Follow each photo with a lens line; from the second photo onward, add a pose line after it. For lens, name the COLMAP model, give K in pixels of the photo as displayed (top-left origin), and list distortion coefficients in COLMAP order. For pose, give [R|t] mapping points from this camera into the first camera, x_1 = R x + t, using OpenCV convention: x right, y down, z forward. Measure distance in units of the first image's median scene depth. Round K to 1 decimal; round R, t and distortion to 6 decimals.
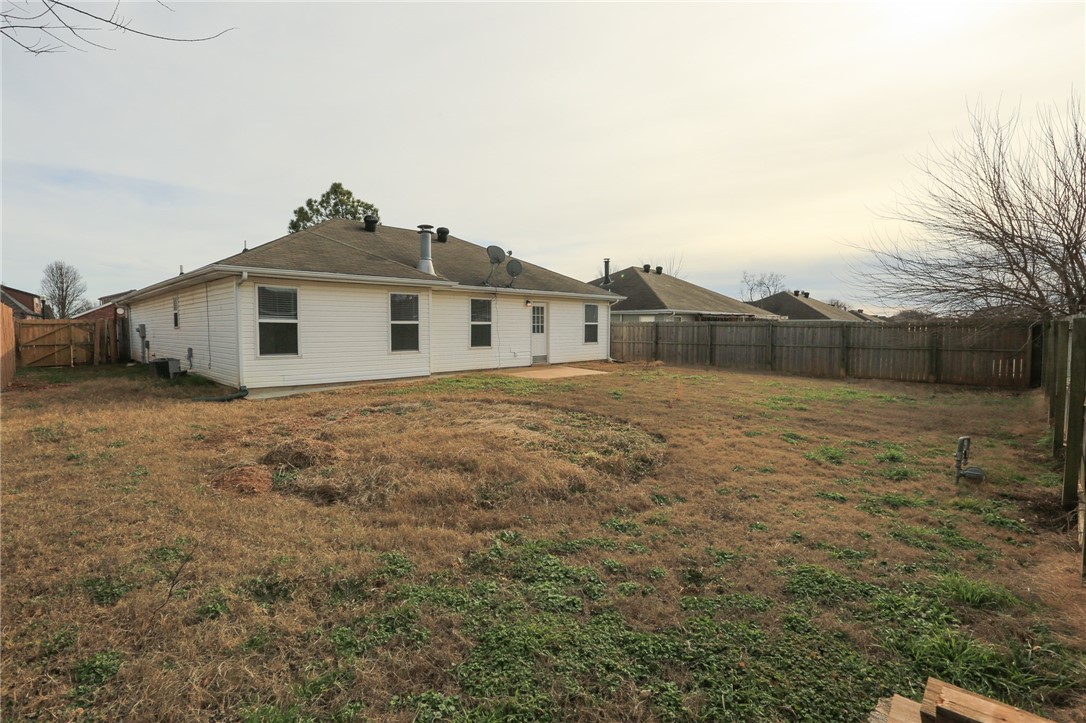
lens RADIAL K [[493.7, 0, 541.6], [0, 493.7, 363.4], [0, 0, 1]] dist [-0.012243, 0.000948]
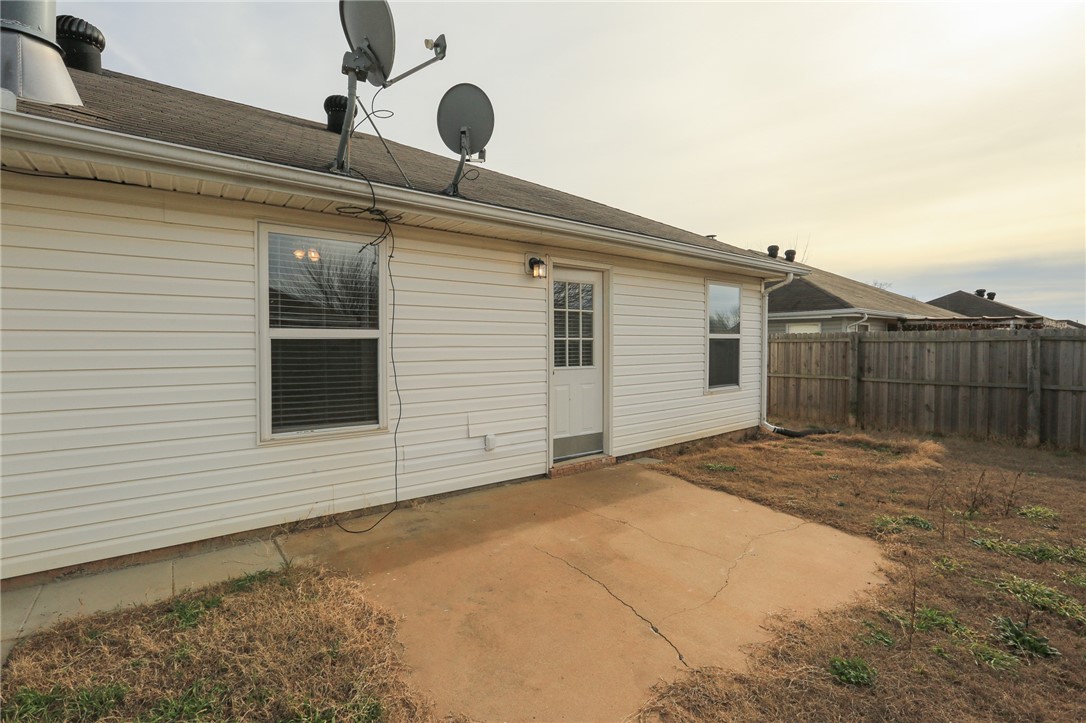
lens RADIAL K [[492.6, 0, 537.2], [0, 492.6, 359.1], [0, 0, 1]] dist [-0.042506, 0.012923]
pose [[0.988440, -0.001010, -0.151612, 0.017525], [-0.005592, 0.999054, -0.043114, -0.051973], [0.151512, 0.043464, 0.987499, 0.685323]]
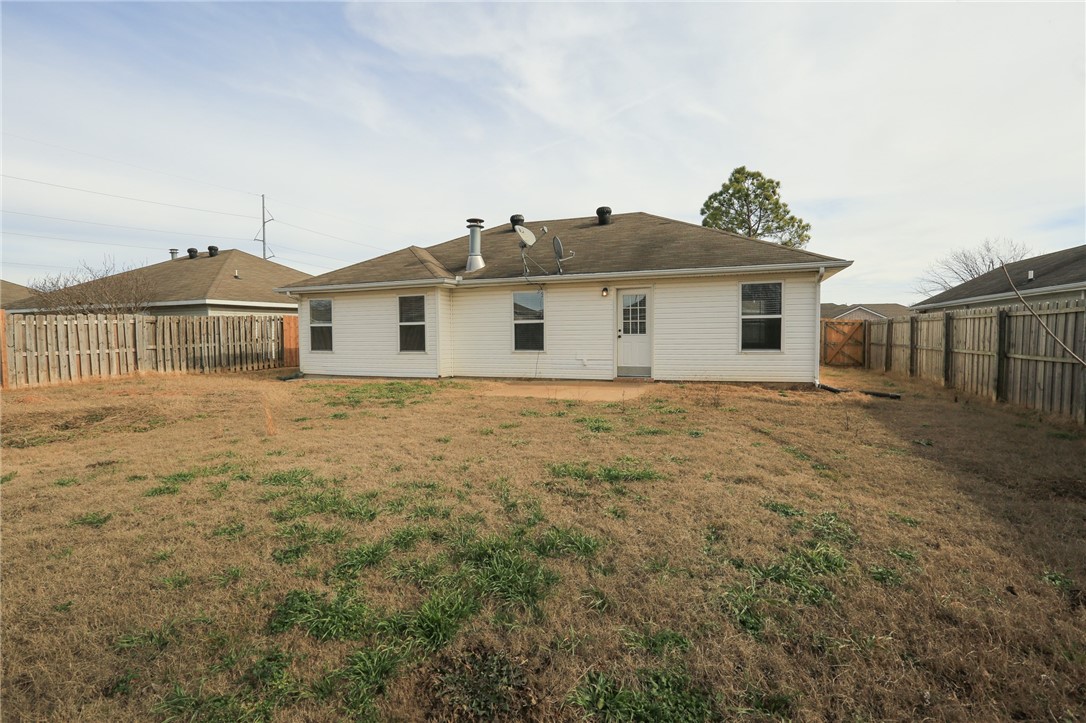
lens RADIAL K [[492.6, 0, 538.7], [0, 492.6, 354.0], [0, 0, 1]] dist [-0.042506, 0.012923]
pose [[0.440137, 0.044653, -0.896820, 0.555677], [-0.051273, 0.998383, 0.024546, -0.043273], [0.896465, 0.035179, 0.441715, 0.582335]]
